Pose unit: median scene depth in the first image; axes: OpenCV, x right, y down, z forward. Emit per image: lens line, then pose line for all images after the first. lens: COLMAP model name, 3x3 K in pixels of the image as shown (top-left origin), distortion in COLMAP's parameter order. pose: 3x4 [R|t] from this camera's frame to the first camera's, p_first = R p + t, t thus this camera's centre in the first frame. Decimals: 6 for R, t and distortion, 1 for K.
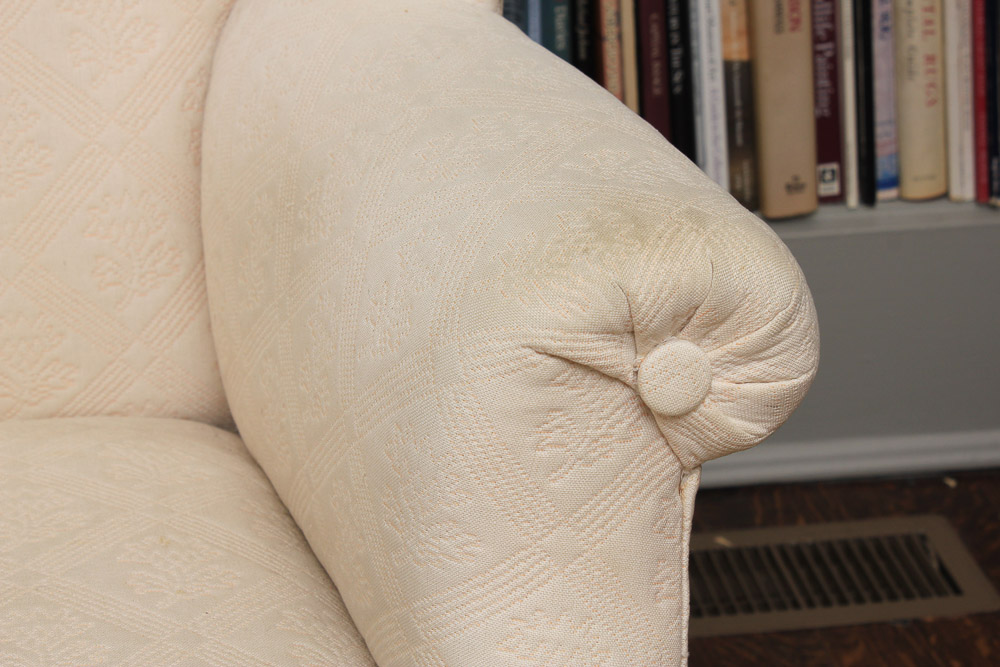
lens RADIAL K [[2400.7, 0, 506.2], [0, 2400.7, 330.3], [0, 0, 1]] dist [0.088283, 0.000000]
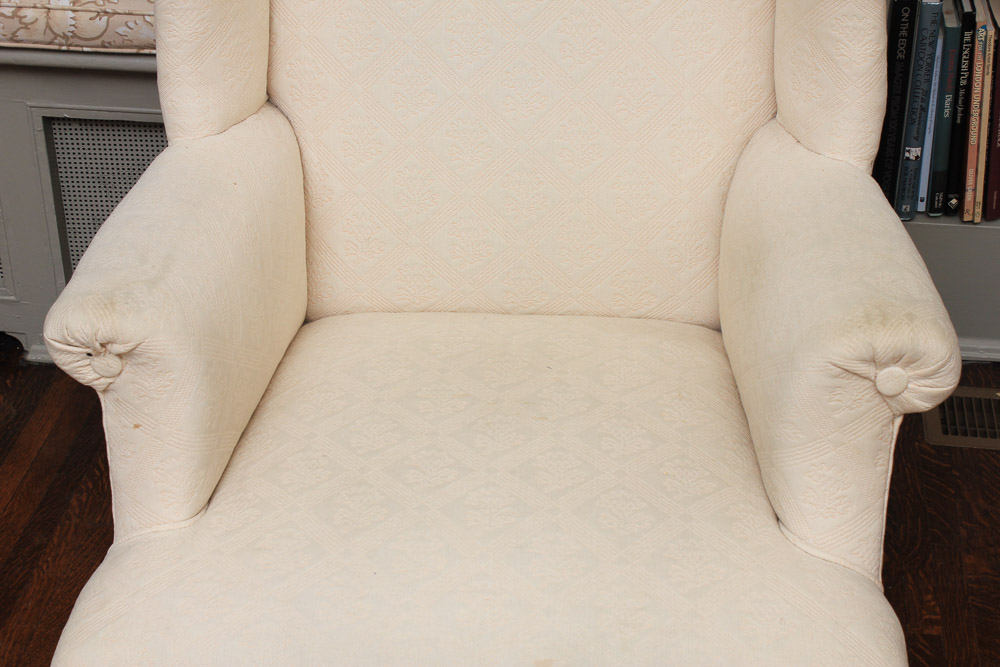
lens RADIAL K [[1696.6, 0, 506.2], [0, 1696.6, 329.1], [0, 0, 1]] dist [0.029510, 0.000000]
pose [[0.954987, 0.150357, -0.255720, 0.127449], [-0.117190, 0.983133, 0.140411, -0.223278], [0.272519, -0.104123, 0.956500, -0.724048]]
